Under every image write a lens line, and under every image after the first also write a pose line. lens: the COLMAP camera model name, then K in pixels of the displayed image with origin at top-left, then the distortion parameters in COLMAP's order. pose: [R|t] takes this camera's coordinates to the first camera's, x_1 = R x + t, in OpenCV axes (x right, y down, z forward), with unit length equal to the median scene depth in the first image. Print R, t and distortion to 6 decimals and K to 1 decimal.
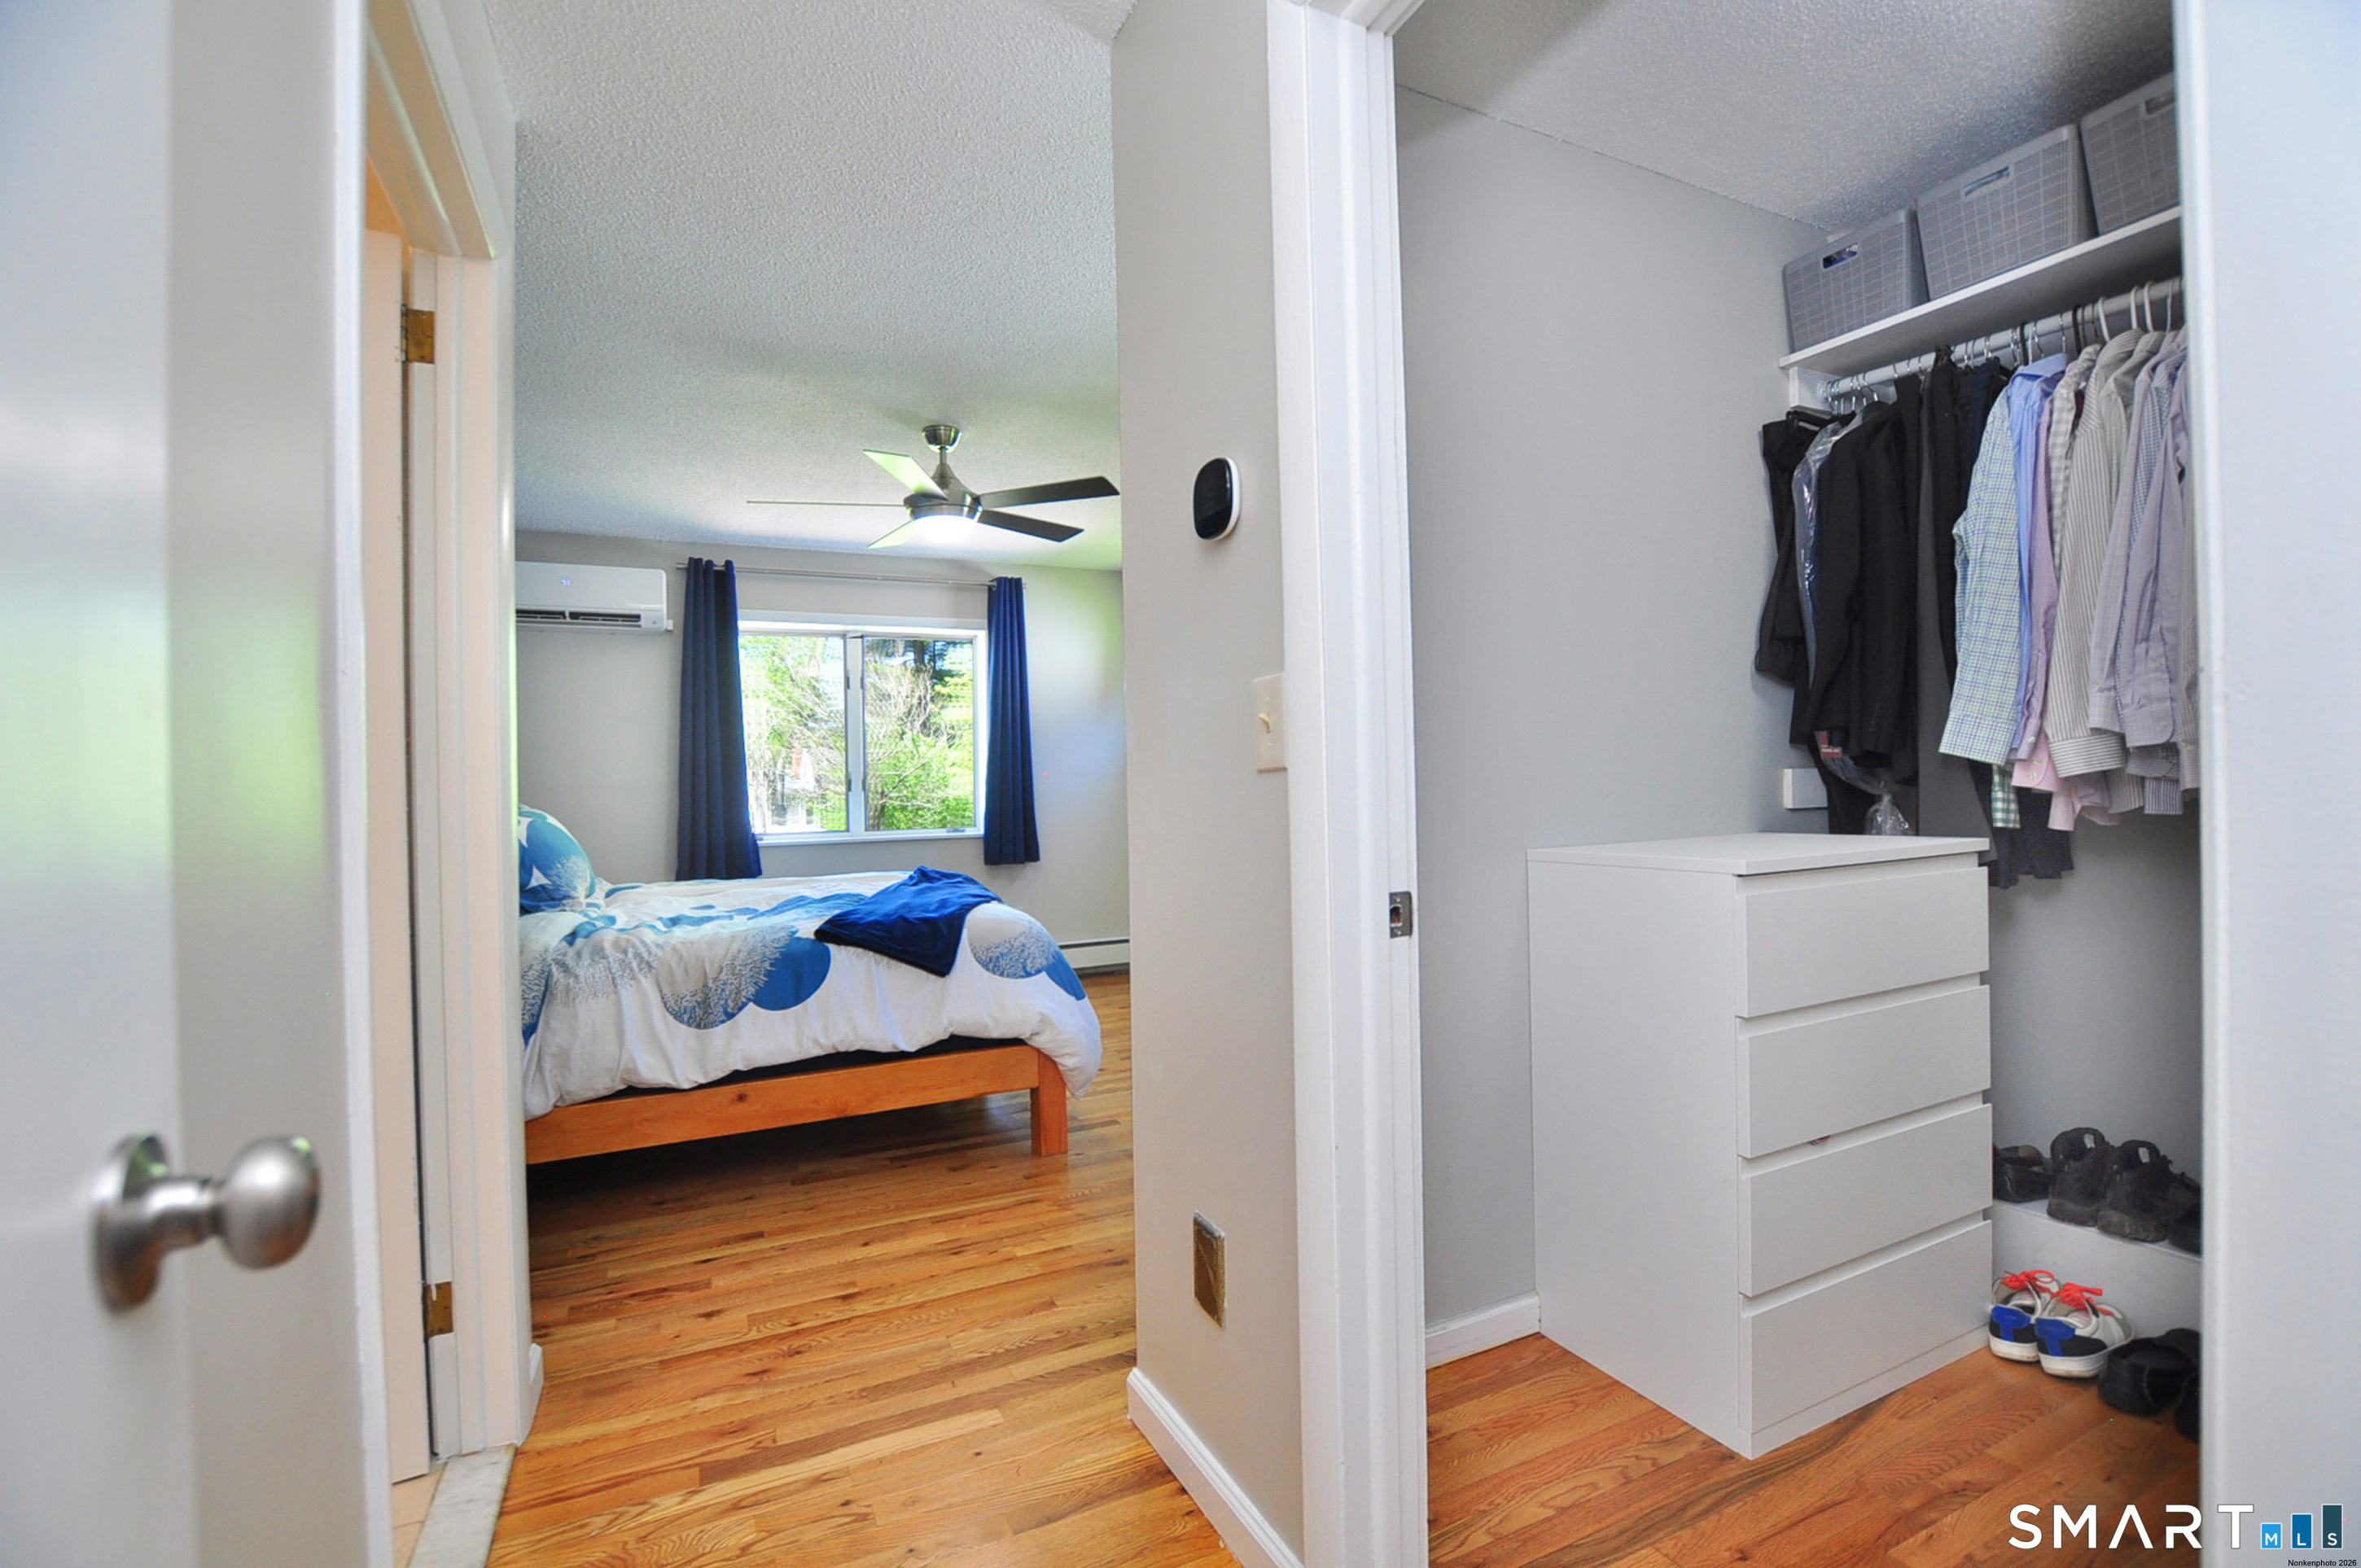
lens RADIAL K [[1036.0, 0, 1187.5], [0, 1036.0, 805.4], [0, 0, 1]] dist [-0.026810, 0.000534]
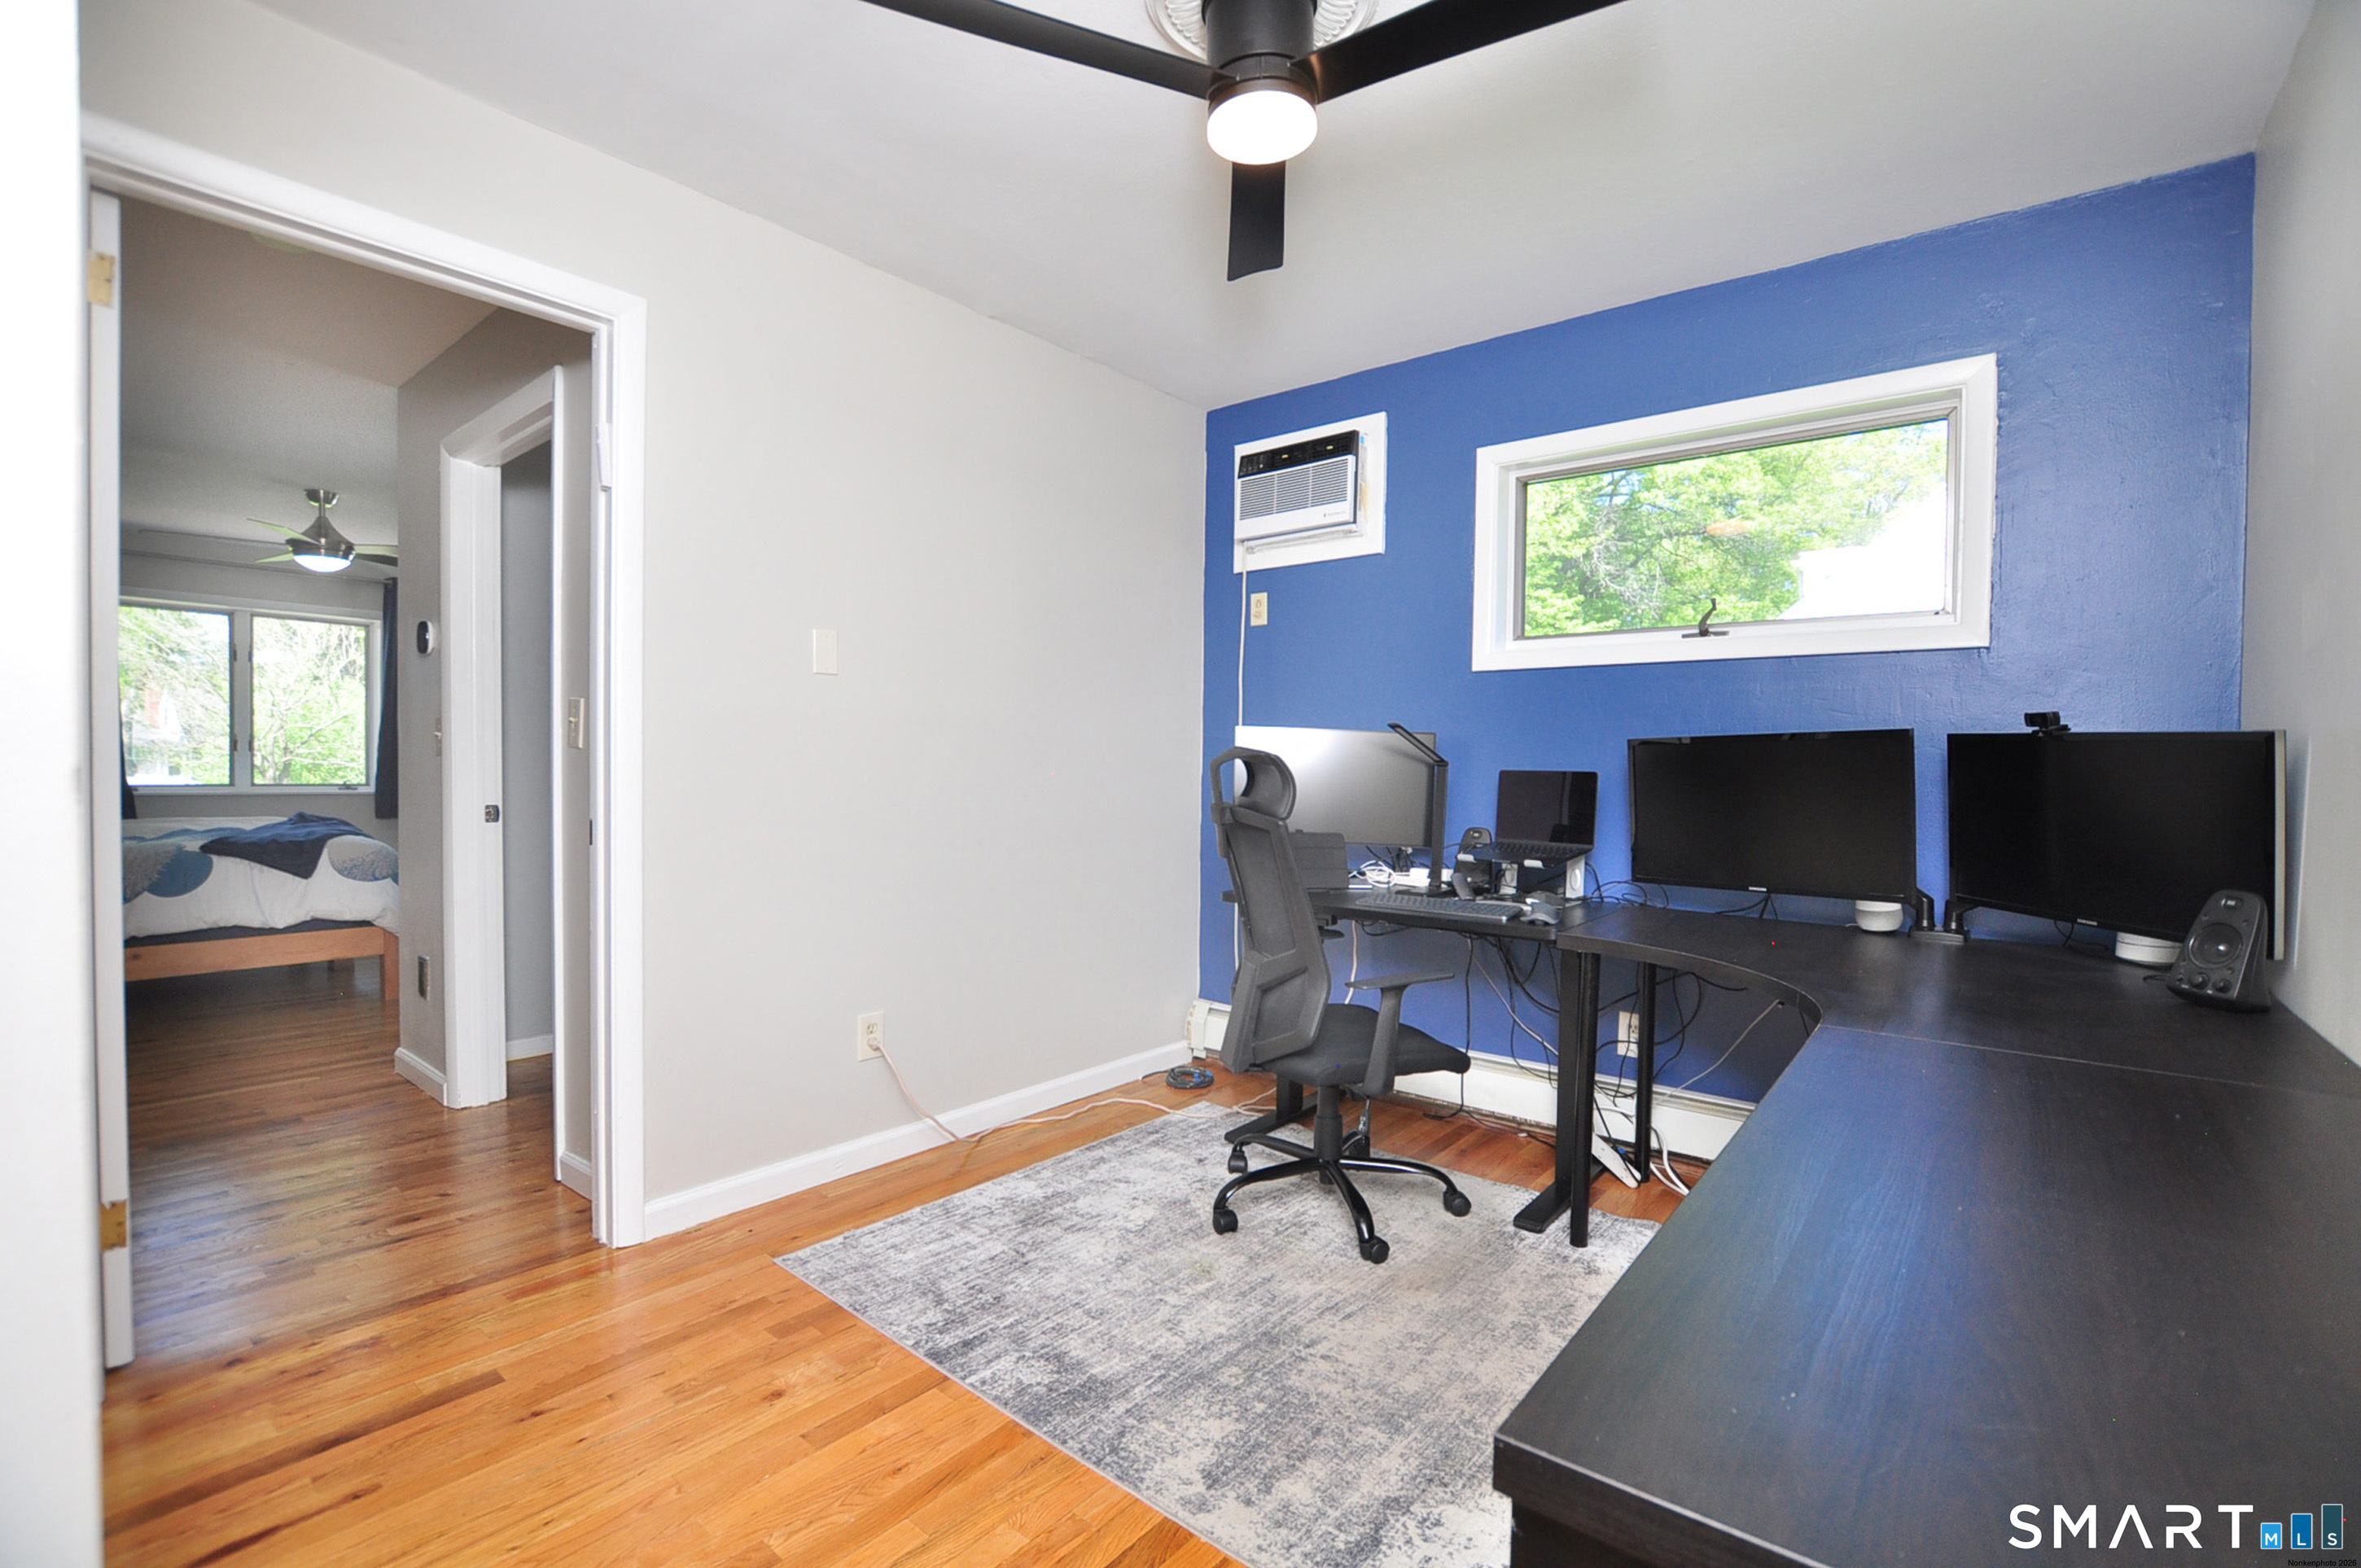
lens RADIAL K [[1036.0, 0, 1187.5], [0, 1036.0, 805.4], [0, 0, 1]] dist [-0.026810, 0.000534]
pose [[0.905134, 0.020419, 0.424636, 0.279846], [-0.029544, 0.999452, 0.014915, -0.002622], [-0.424099, -0.026046, 0.905241, -0.835591]]
